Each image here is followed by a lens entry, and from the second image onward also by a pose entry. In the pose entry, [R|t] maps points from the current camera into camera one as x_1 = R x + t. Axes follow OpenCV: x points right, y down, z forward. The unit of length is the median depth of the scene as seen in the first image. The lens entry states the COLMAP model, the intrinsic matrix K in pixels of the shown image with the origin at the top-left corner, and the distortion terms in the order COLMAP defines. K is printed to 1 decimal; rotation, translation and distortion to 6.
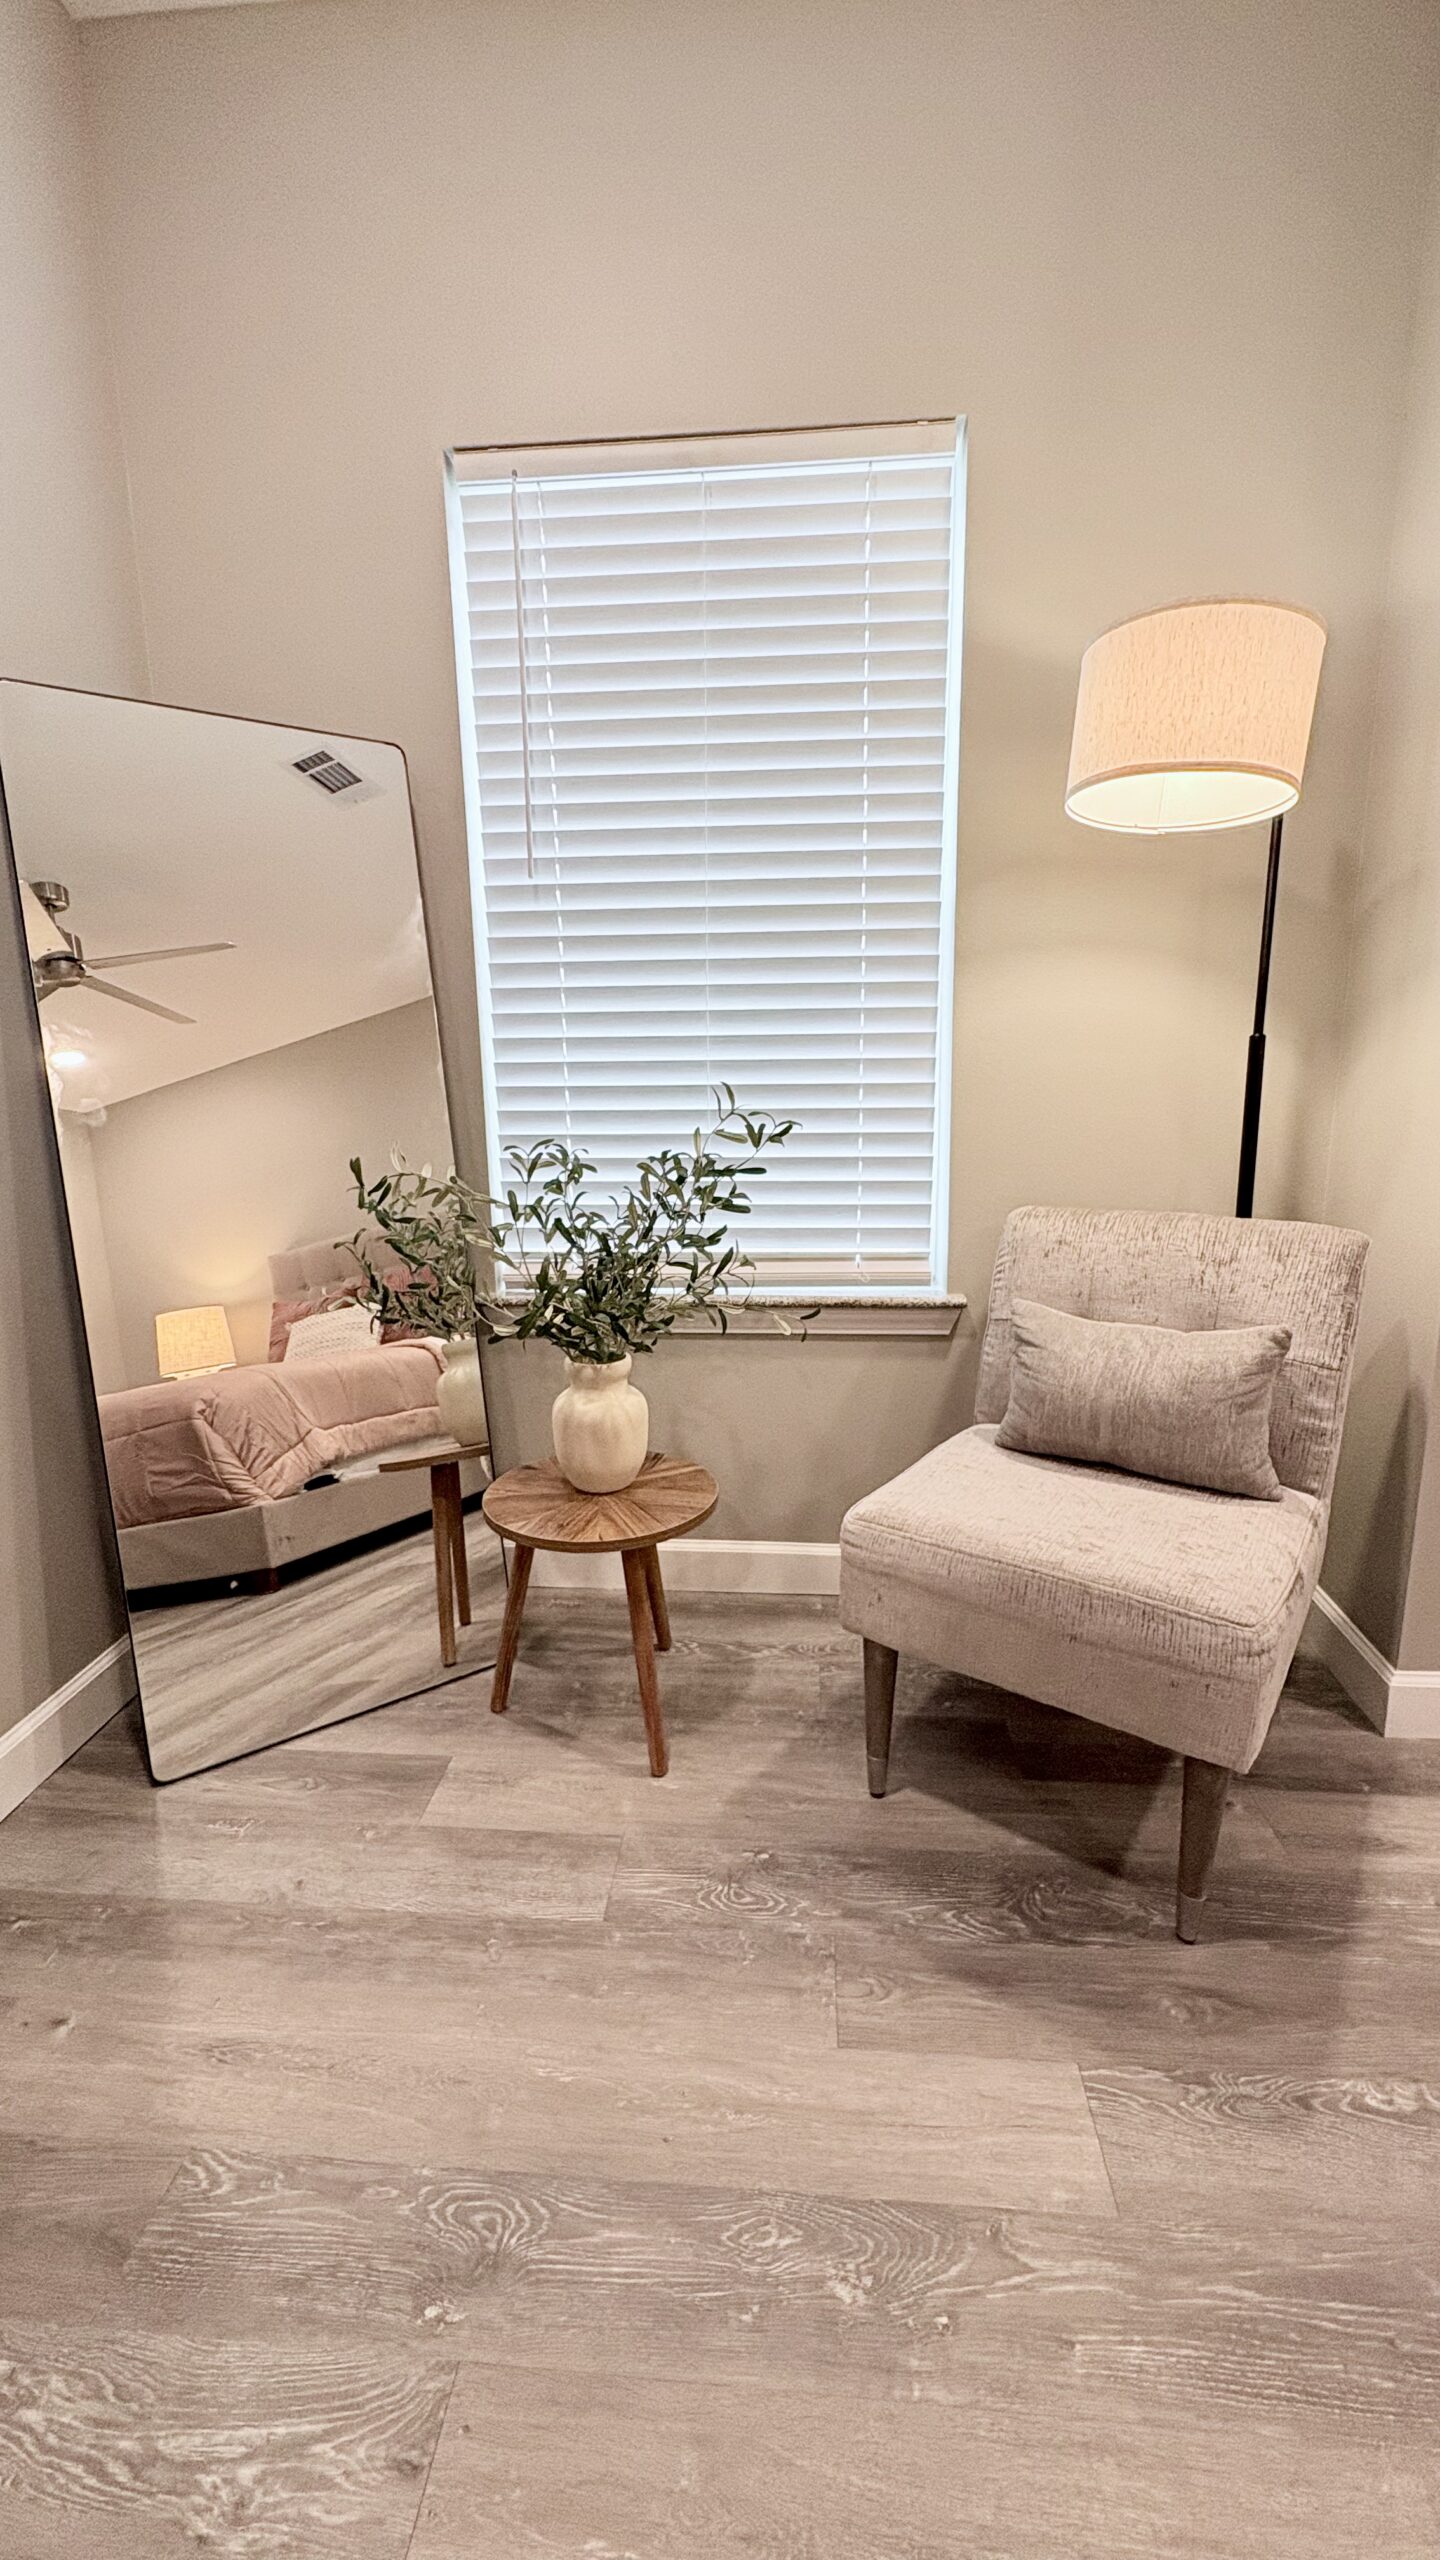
lens RADIAL K [[1008.0, 0, 727.4], [0, 1008.0, 1282.1], [0, 0, 1]] dist [-0.004238, 0.000504]
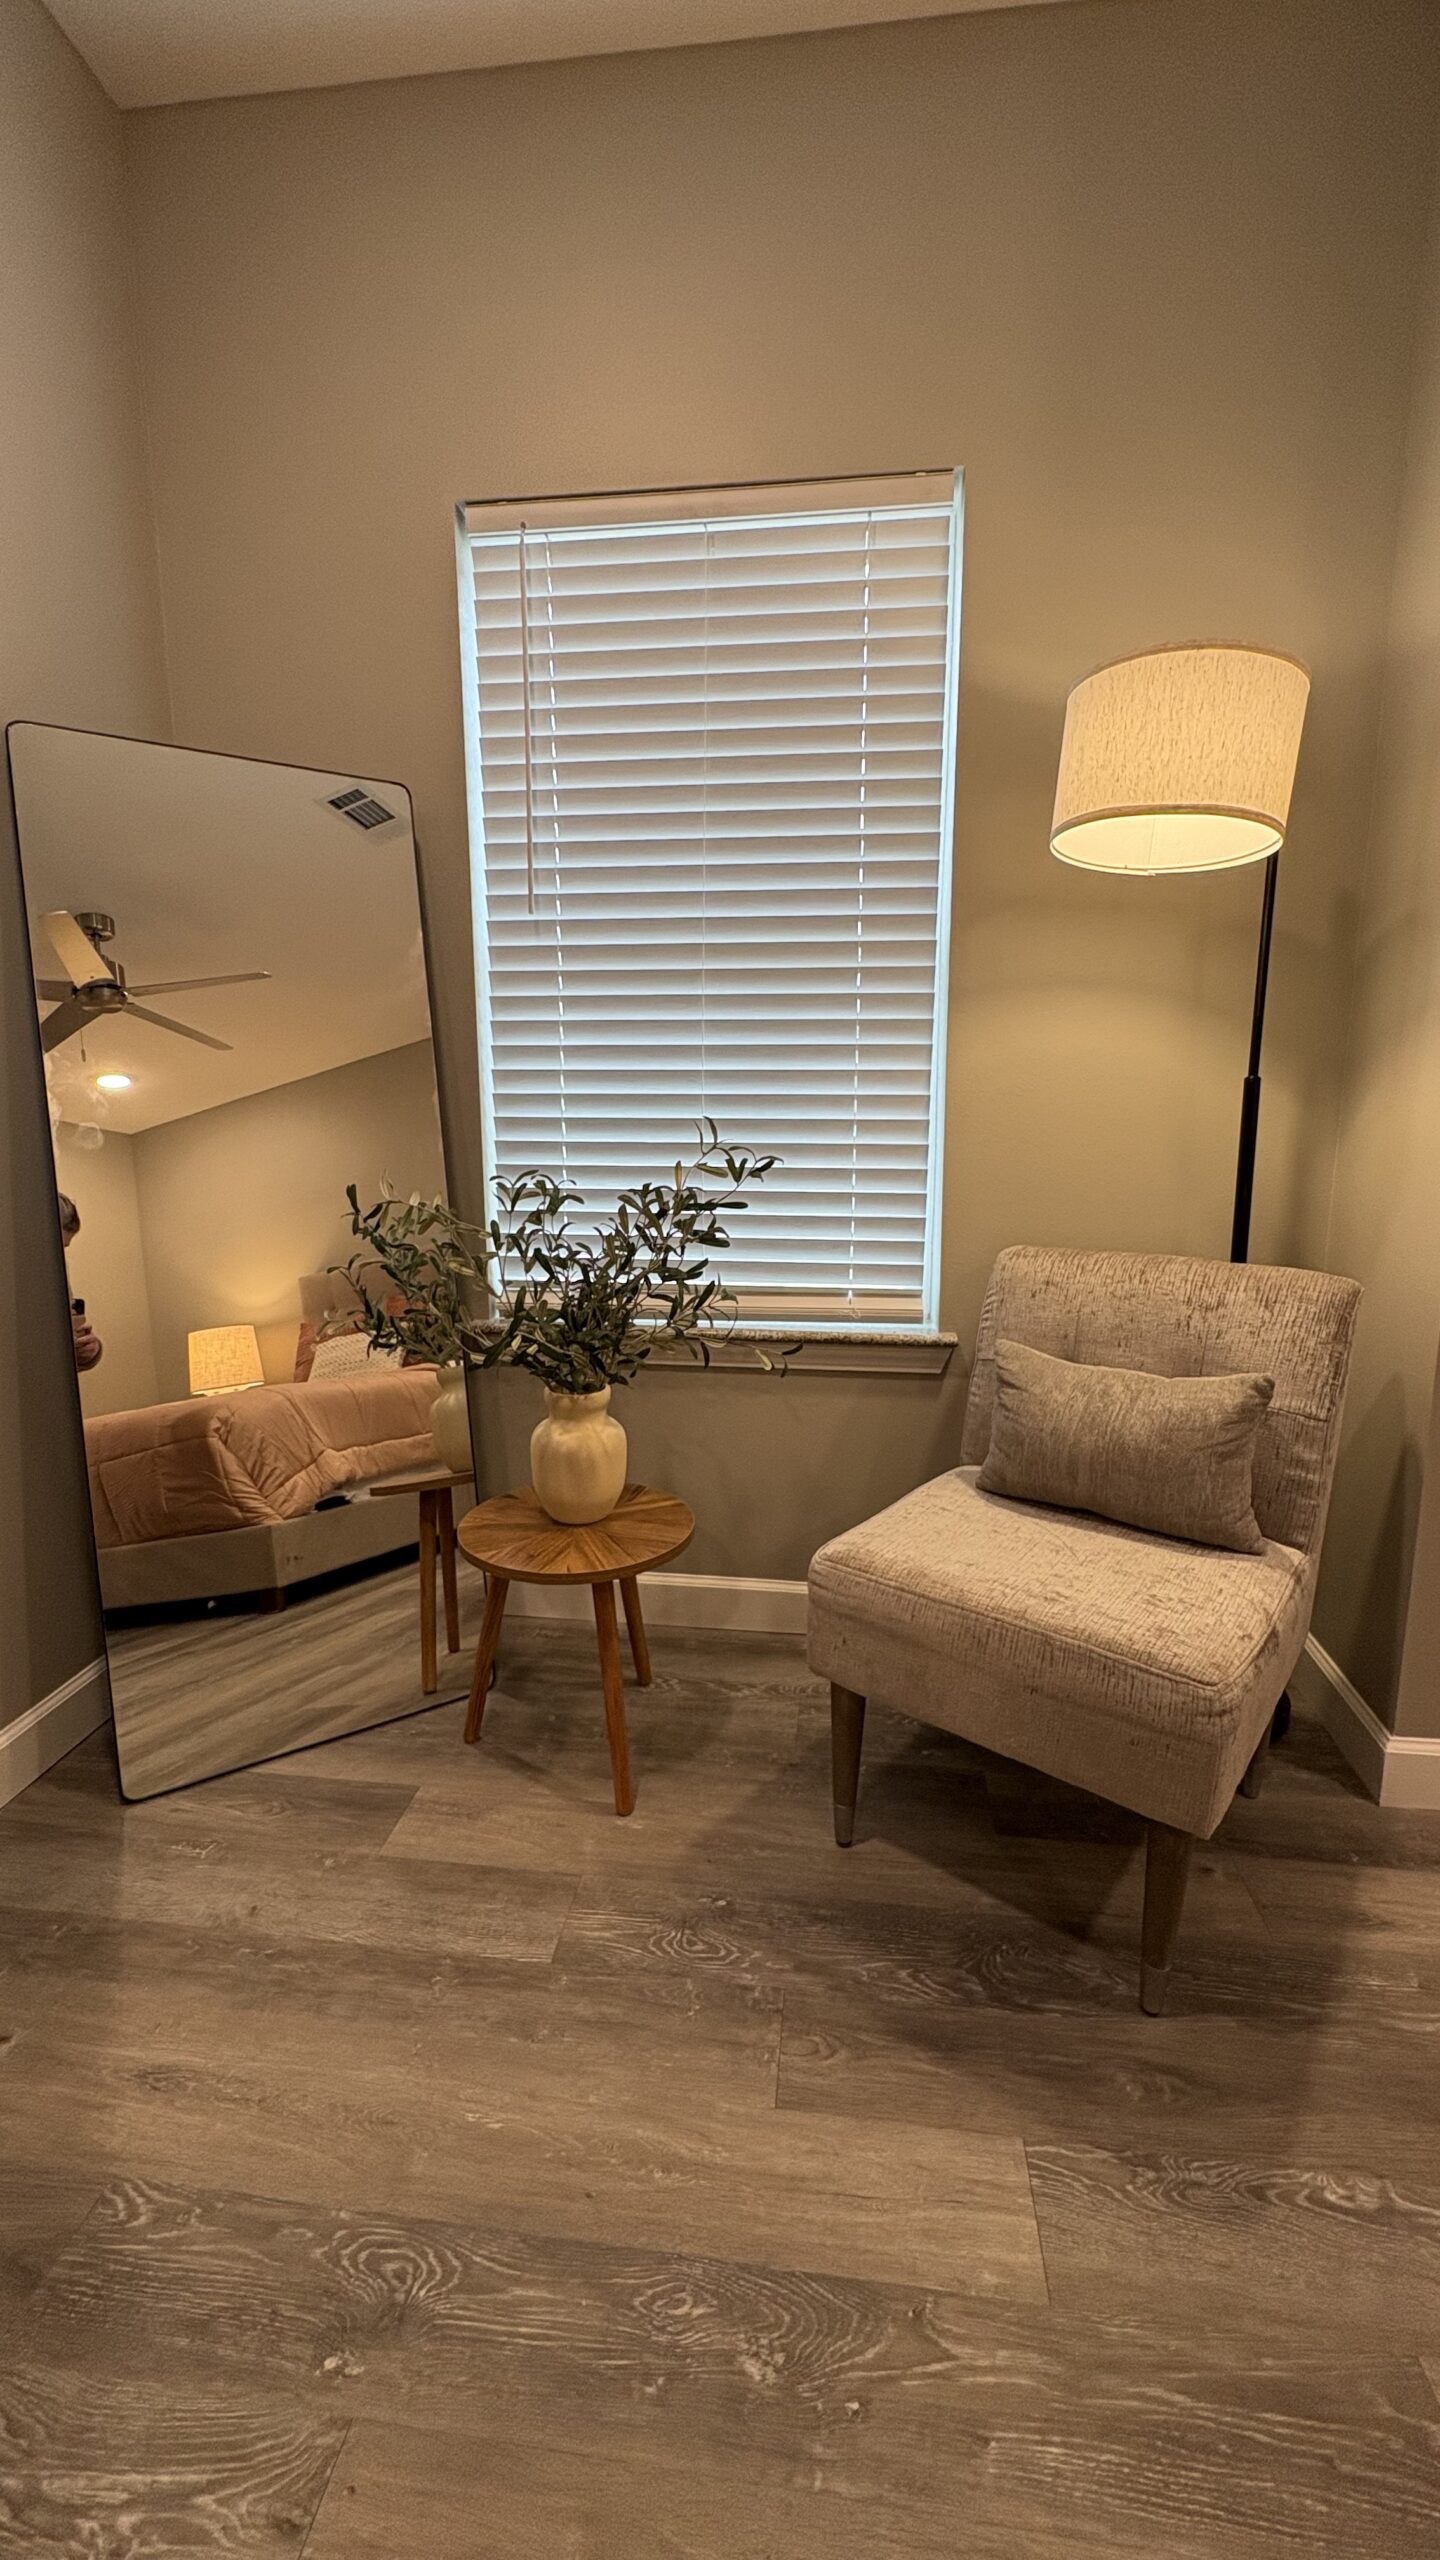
lens RADIAL K [[1008.0, 0, 727.4], [0, 1008.0, 1282.1], [0, 0, 1]] dist [-0.004238, 0.000504]
pose [[0.999021, 0.022233, -0.038255, 0.065086], [-0.023390, 0.999274, -0.030085, -0.004057], [0.037559, 0.030950, 0.998815, 0.003084]]
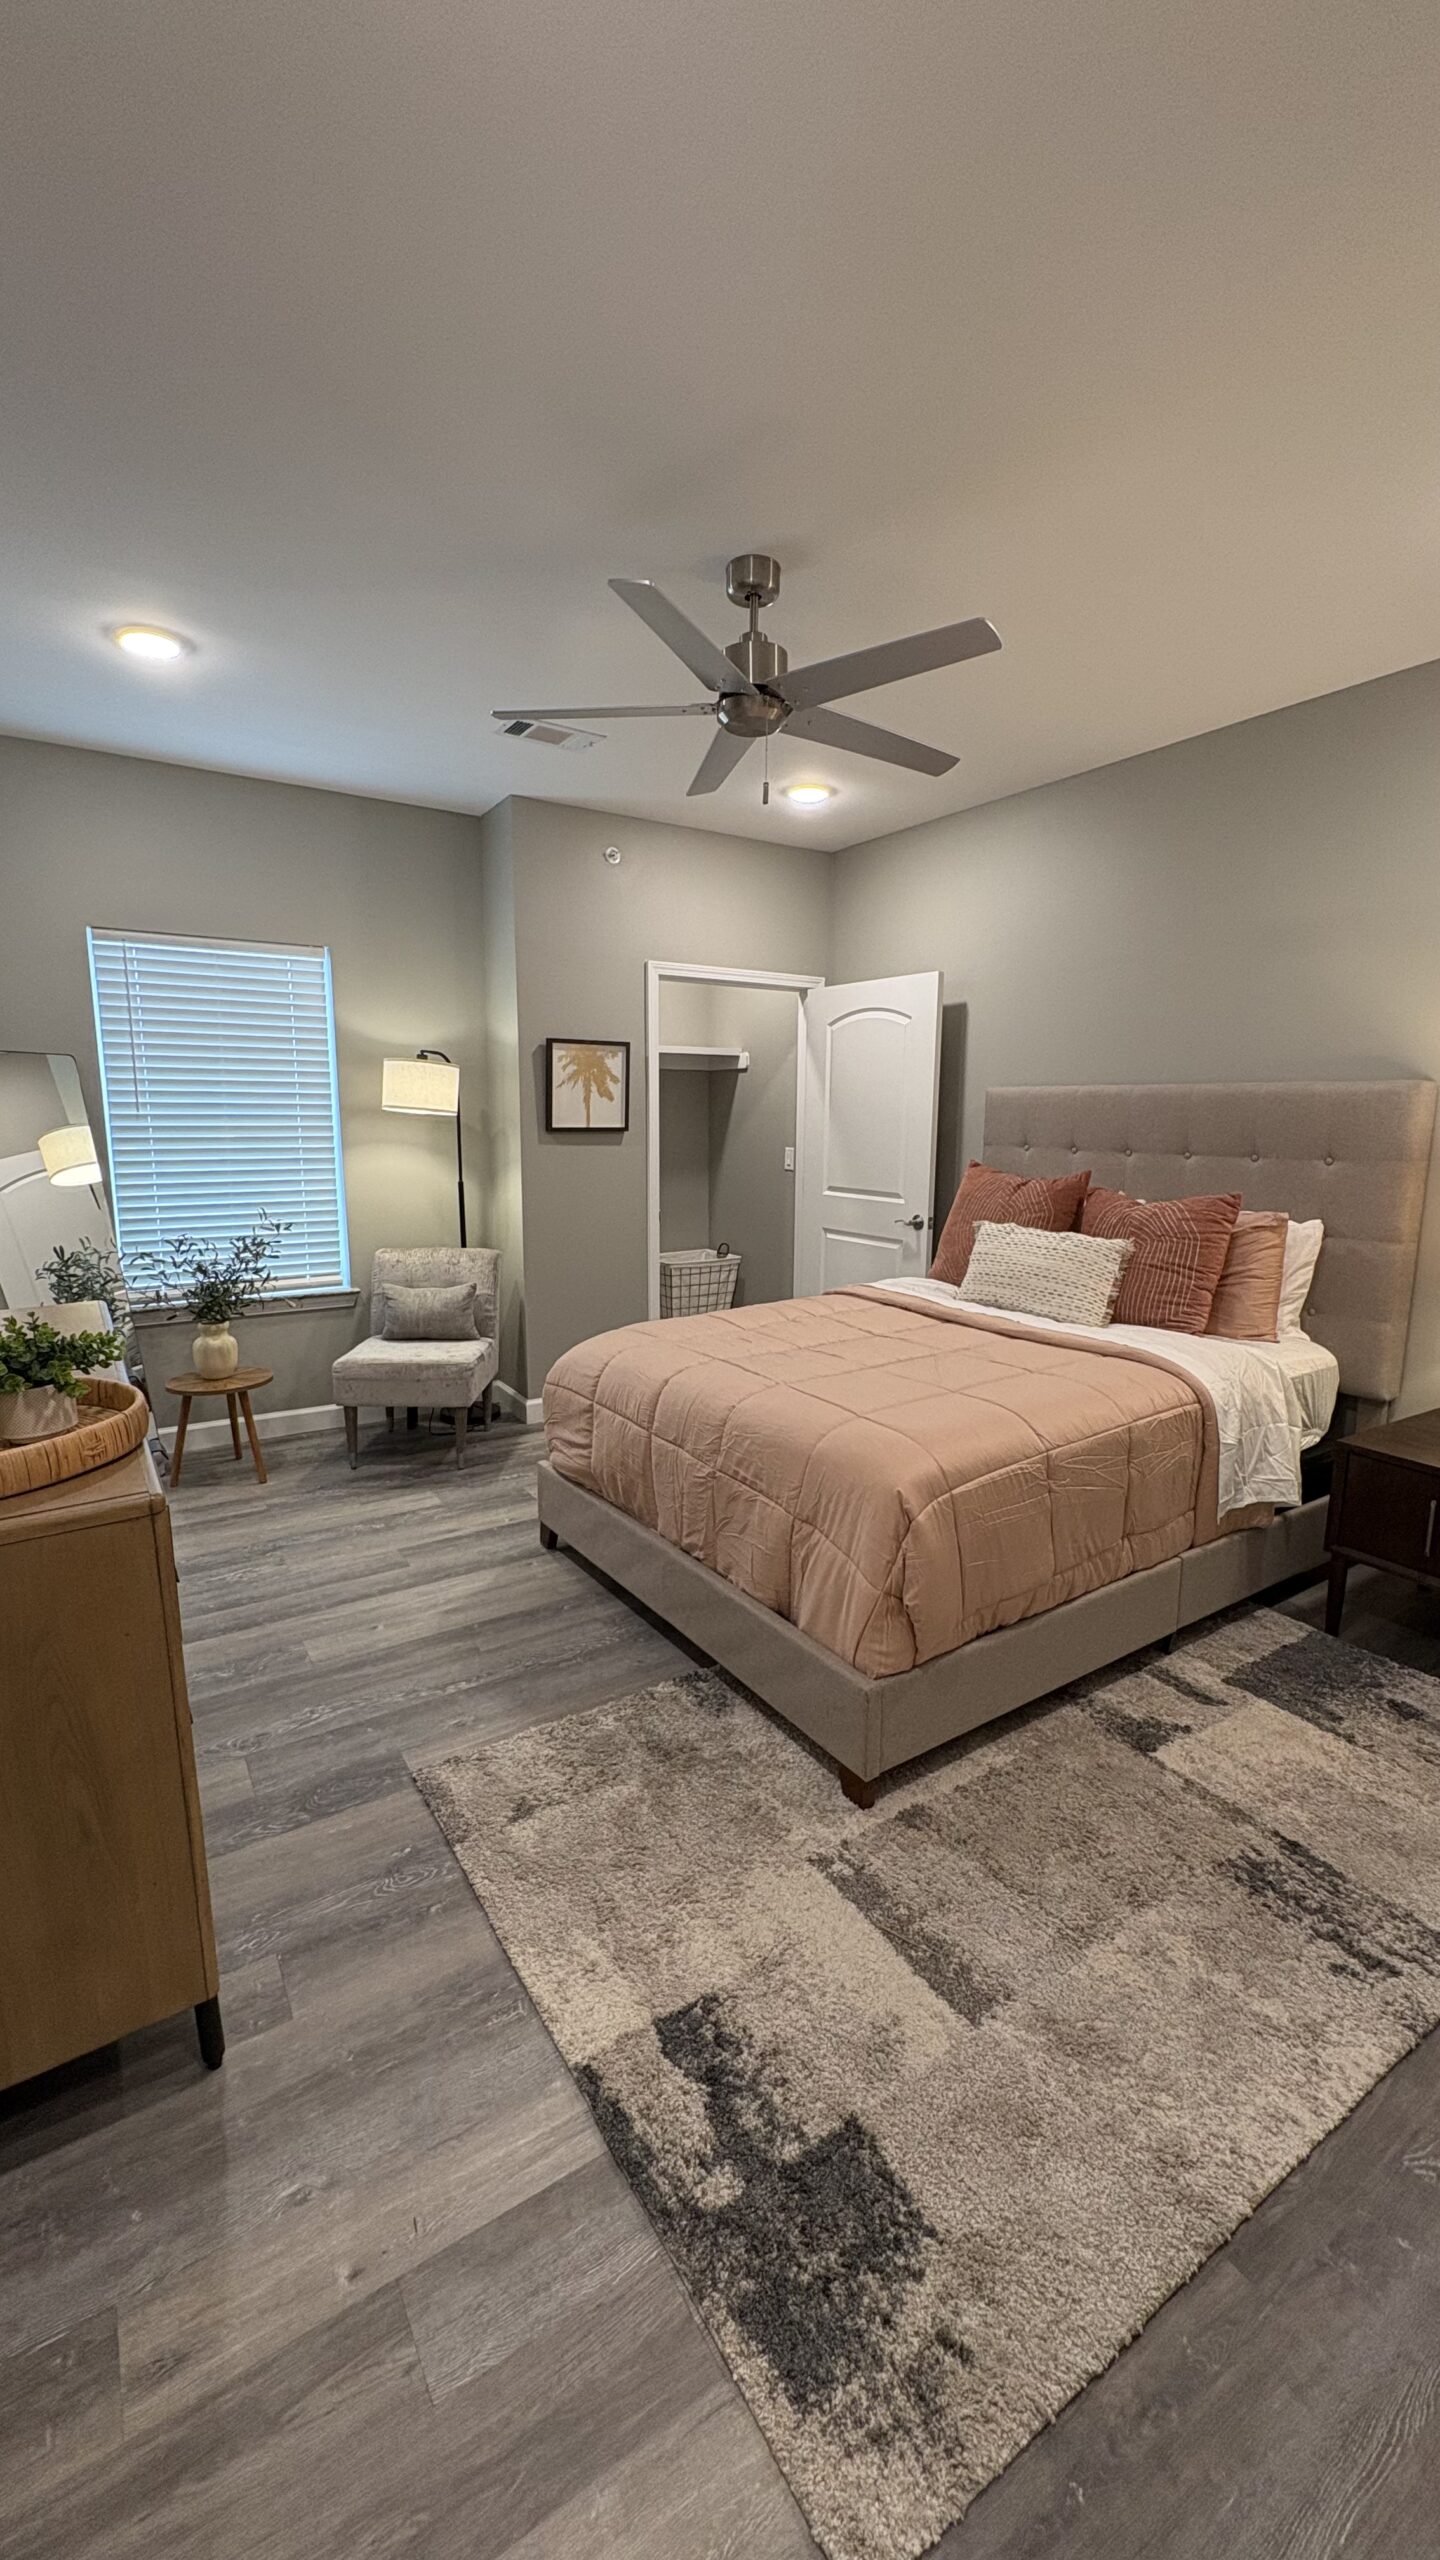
lens RADIAL K [[1008.0, 0, 727.4], [0, 1008.0, 1282.1], [0, 0, 1]] dist [-0.004238, 0.000504]
pose [[0.787899, -0.084571, 0.609970, -0.709526], [0.104467, 0.994524, 0.002949, 0.112782], [-0.606879, 0.061398, 0.792419, -1.895487]]
